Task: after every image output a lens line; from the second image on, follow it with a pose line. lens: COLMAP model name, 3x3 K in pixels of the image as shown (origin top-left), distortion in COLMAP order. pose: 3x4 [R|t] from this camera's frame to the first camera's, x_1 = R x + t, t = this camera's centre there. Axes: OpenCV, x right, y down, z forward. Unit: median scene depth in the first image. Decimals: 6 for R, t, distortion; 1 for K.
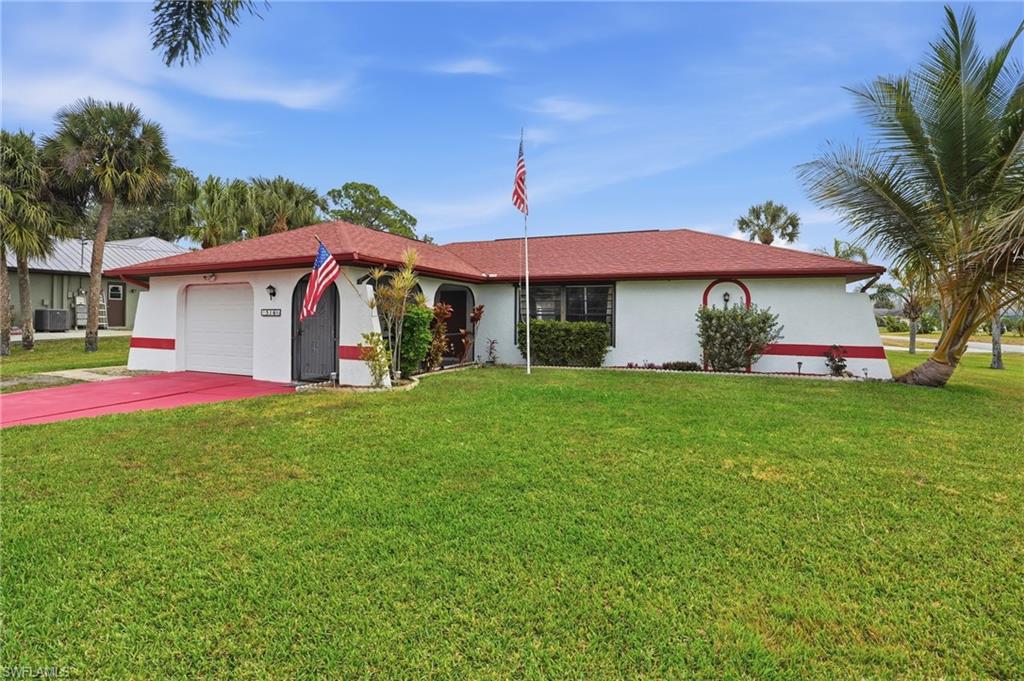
lens RADIAL K [[484.5, 0, 511.1], [0, 484.5, 321.8], [0, 0, 1]] dist [-0.000553, 0.000045]
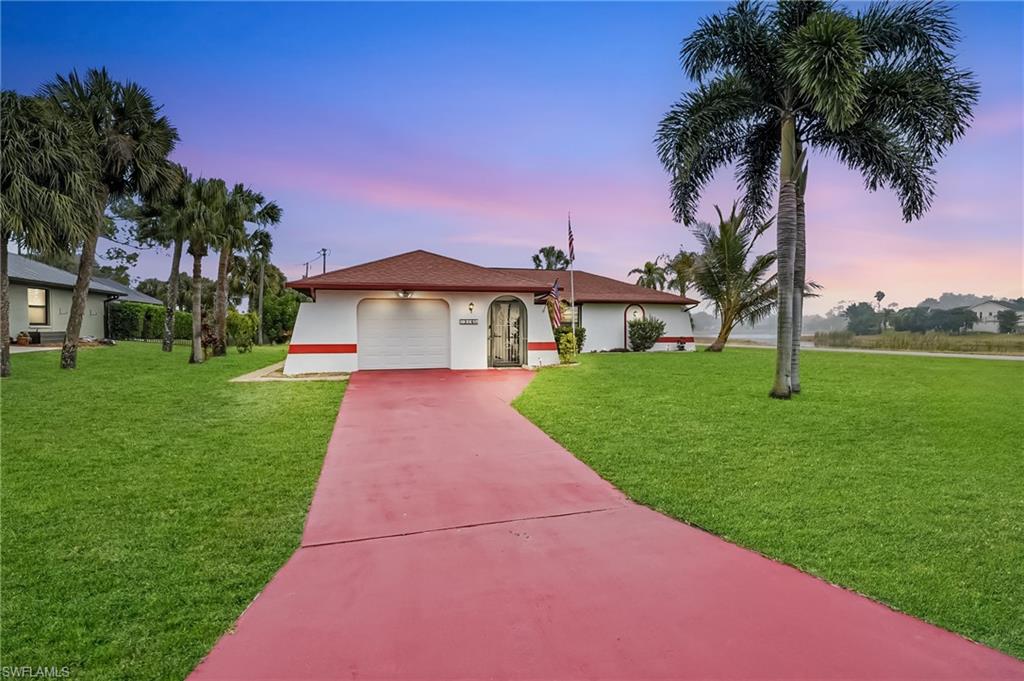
lens RADIAL K [[484.5, 0, 511.1], [0, 484.5, 321.8], [0, 0, 1]] dist [-0.000553, 0.000045]
pose [[0.756058, 0.001330, 0.654503, -1.377340], [0.007208, 0.999920, -0.010358, -0.004639], [-0.654465, 0.012549, 0.755988, -0.190990]]
